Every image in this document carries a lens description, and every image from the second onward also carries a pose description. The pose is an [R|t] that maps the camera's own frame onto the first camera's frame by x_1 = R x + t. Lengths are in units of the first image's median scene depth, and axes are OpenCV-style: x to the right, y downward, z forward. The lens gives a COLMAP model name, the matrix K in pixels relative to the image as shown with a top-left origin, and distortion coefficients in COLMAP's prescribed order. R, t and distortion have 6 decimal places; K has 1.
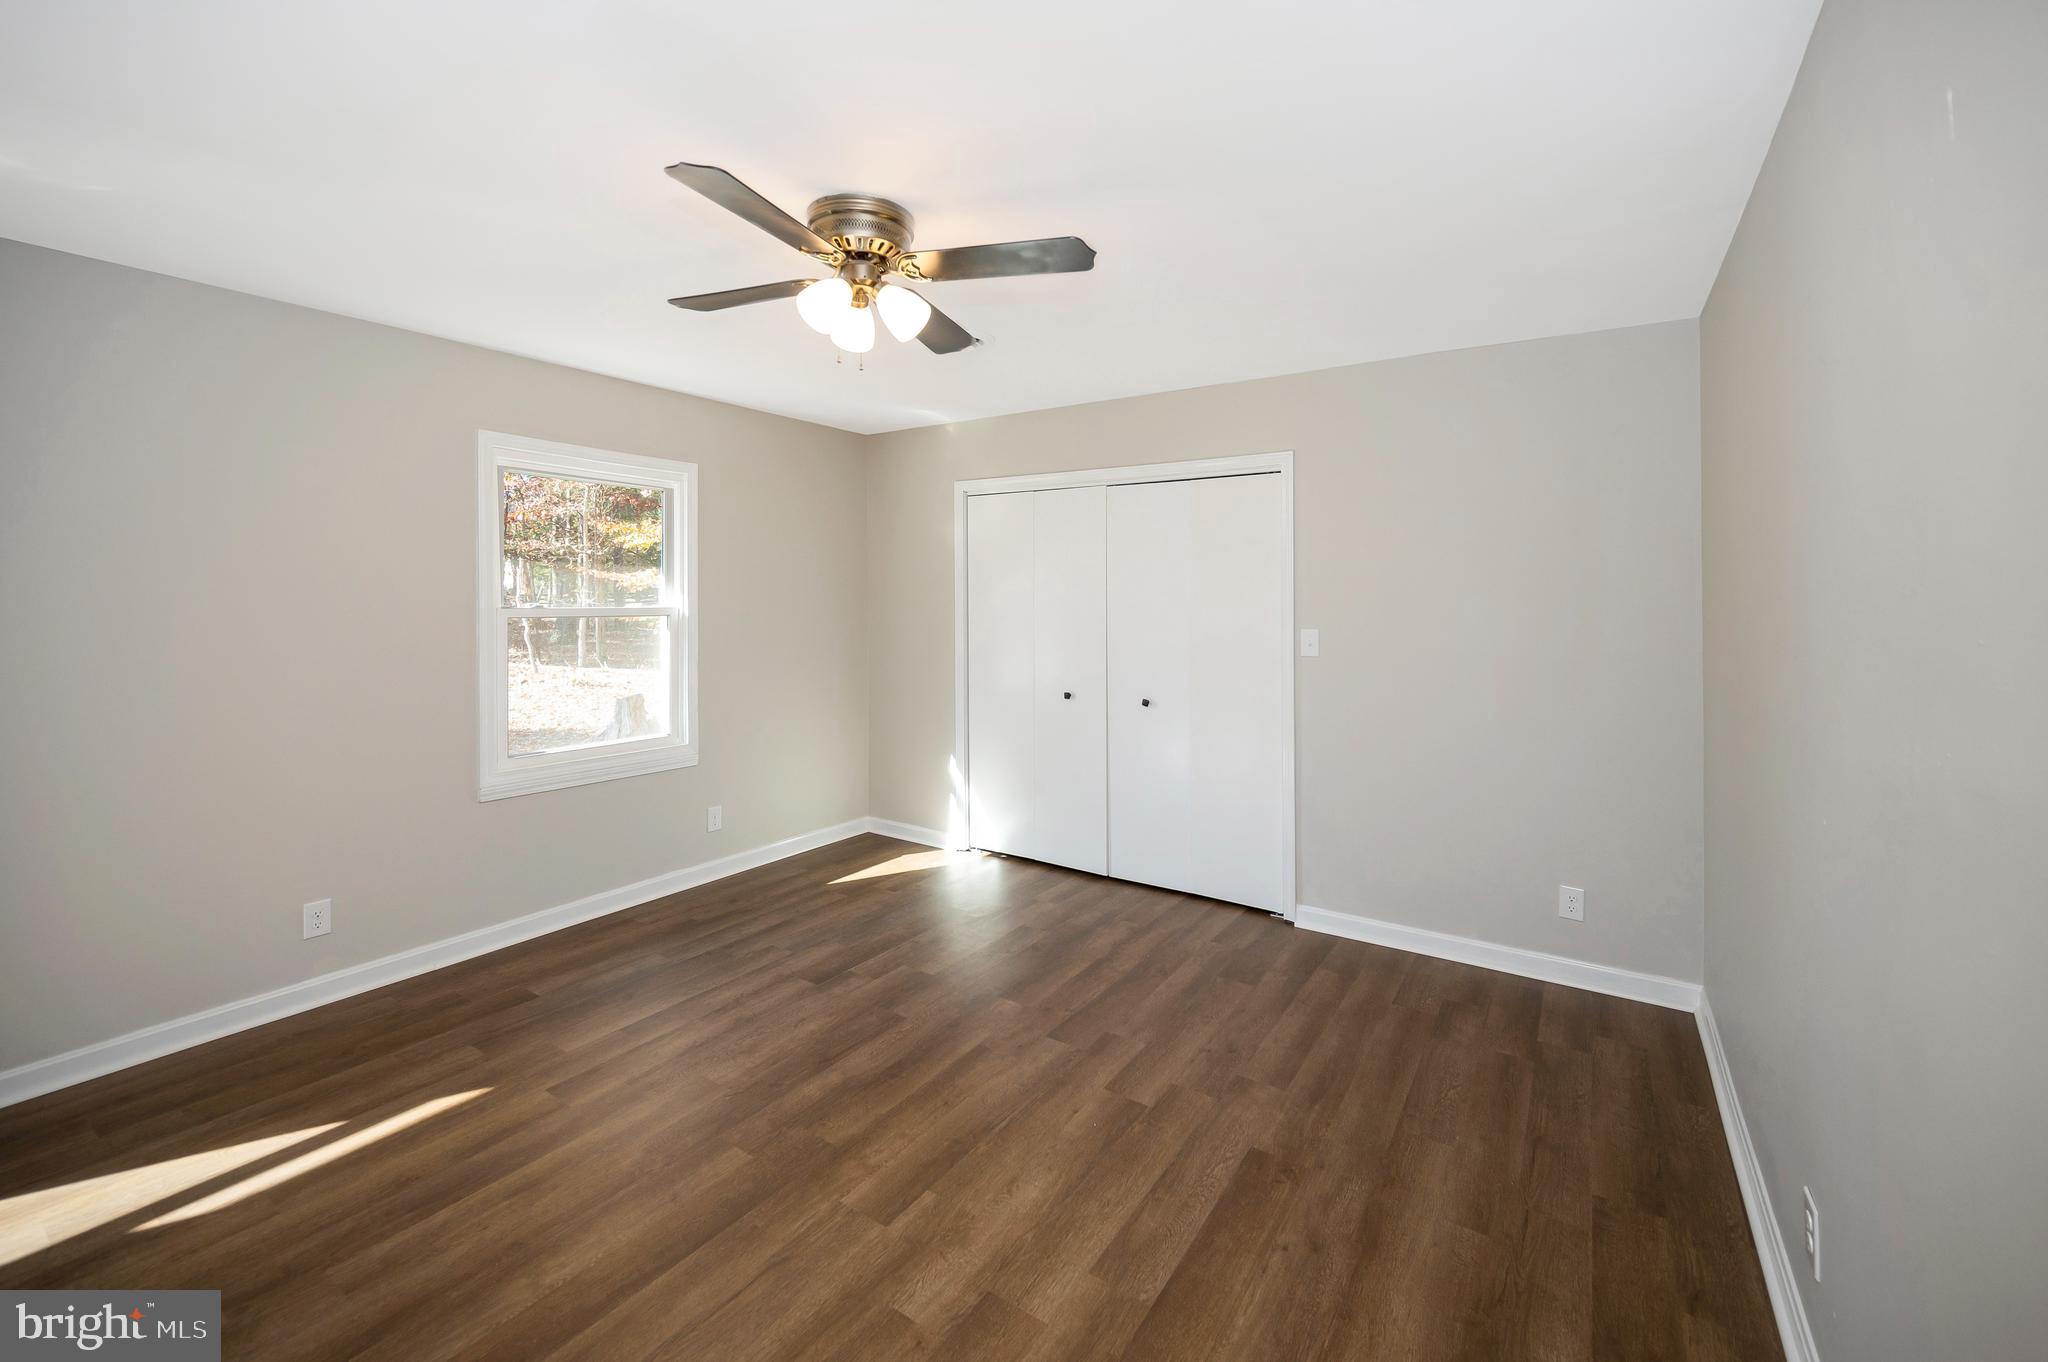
lens RADIAL K [[844.4, 0, 1031.4], [0, 844.4, 597.8], [0, 0, 1]] dist [0.001143, -0.000063]
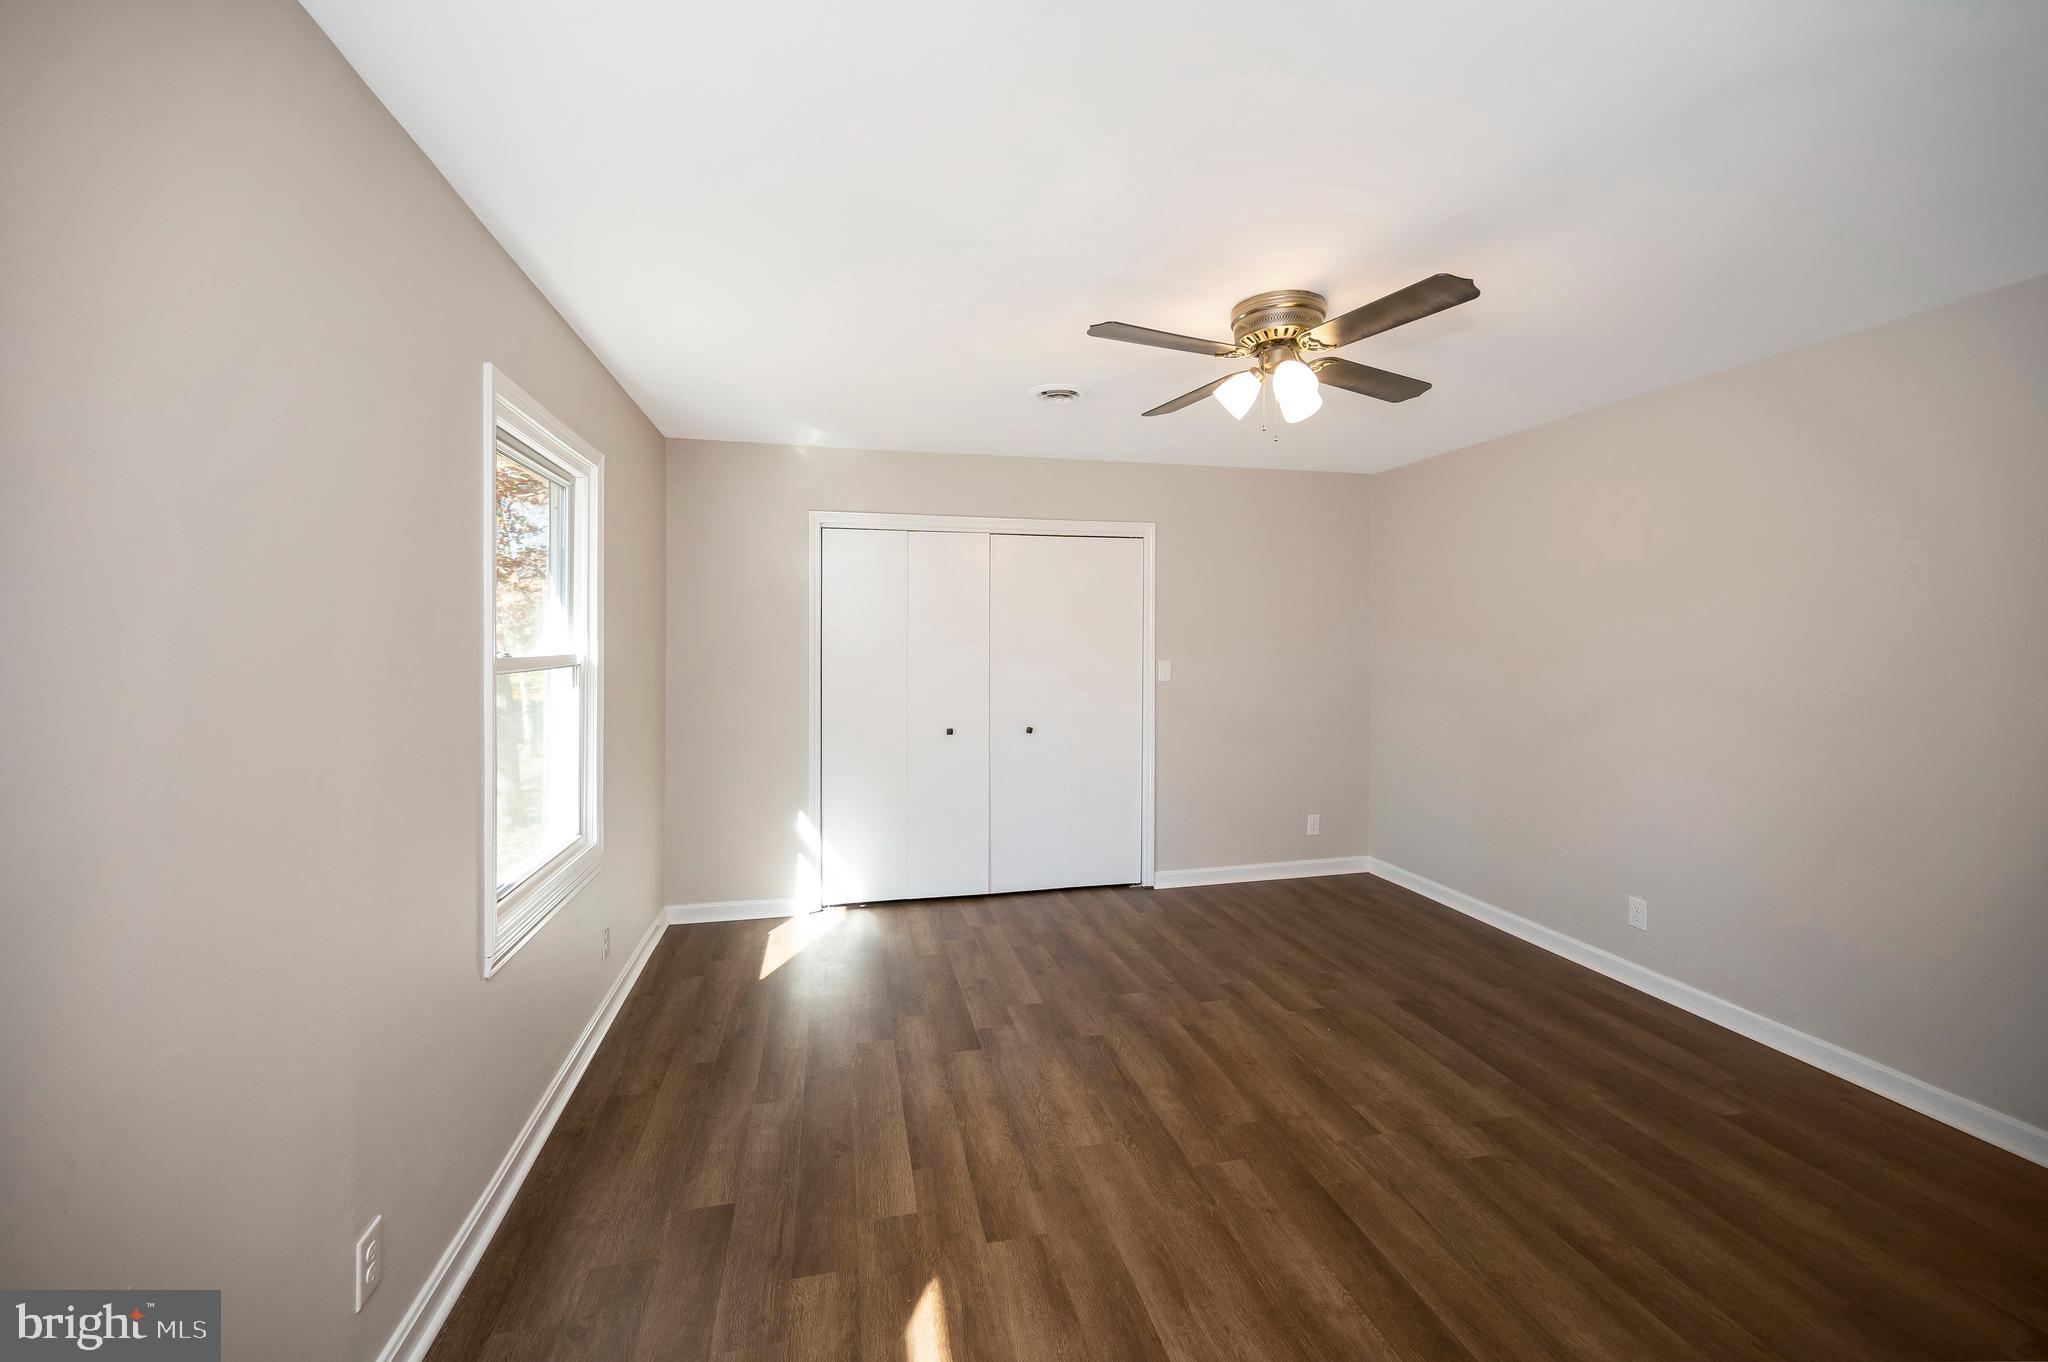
lens RADIAL K [[818.2, 0, 1023.4], [0, 818.2, 647.9], [0, 0, 1]] dist [0.000392, -0.000001]
pose [[0.683837, -0.014295, 0.729495, -1.082674], [0.004380, 0.999870, 0.015487, -0.004376], [-0.729622, -0.007395, 0.683811, 0.423750]]
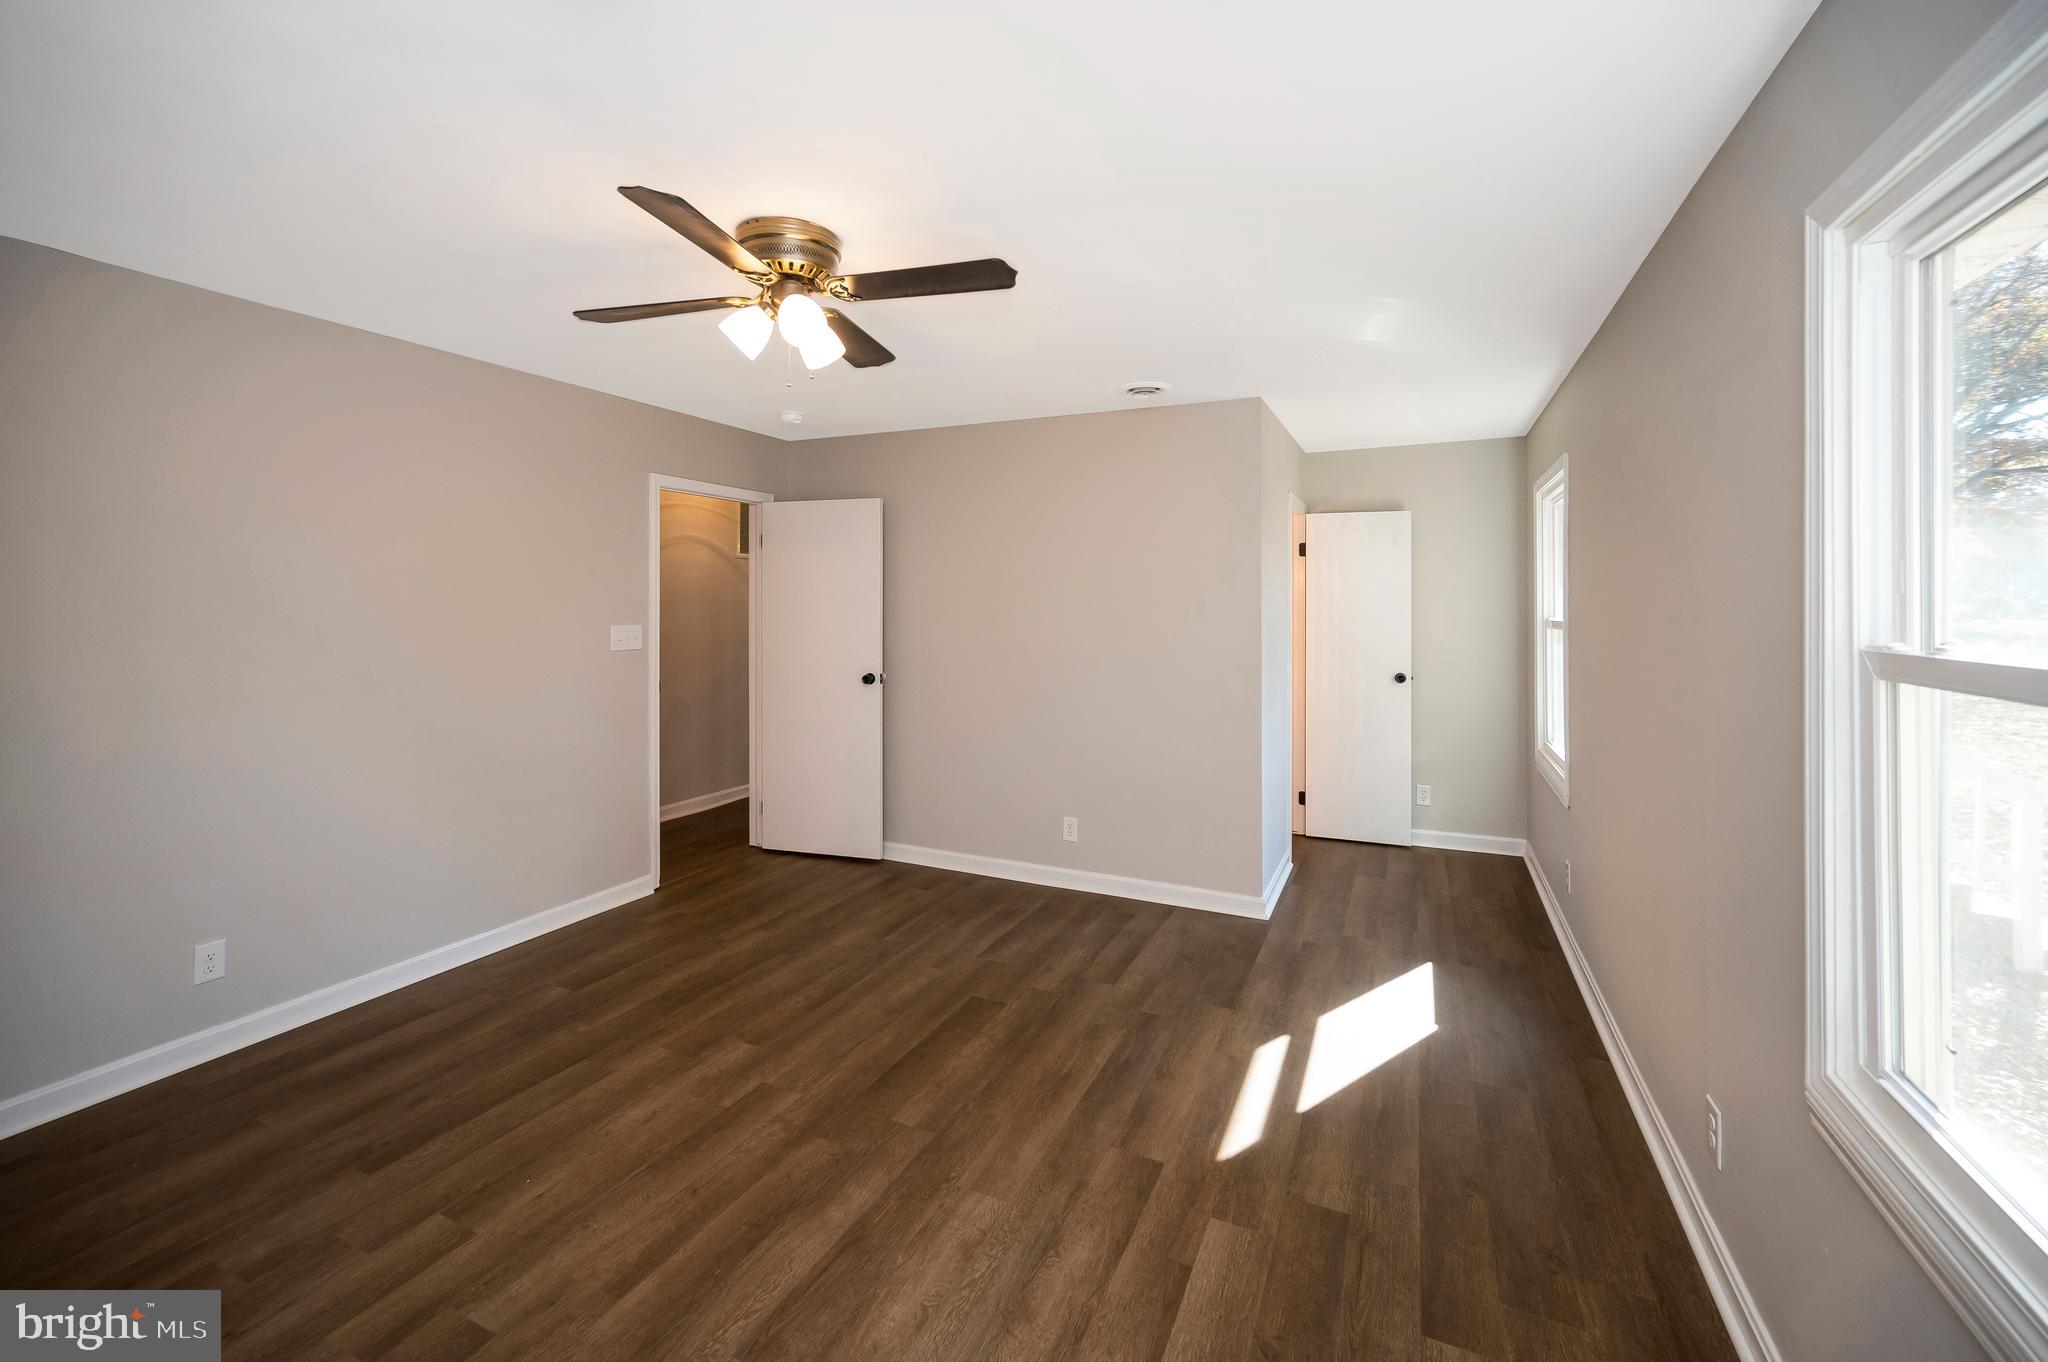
lens RADIAL K [[829.6, 0, 1028.0], [0, 829.6, 624.5], [0, 0, 1]] dist [0.001126, -0.000566]
pose [[-0.987809, -0.007101, -0.155510, -0.283943], [-0.010412, 0.999736, 0.020490, -0.000049], [0.155323, 0.021859, -0.987622, 1.767527]]
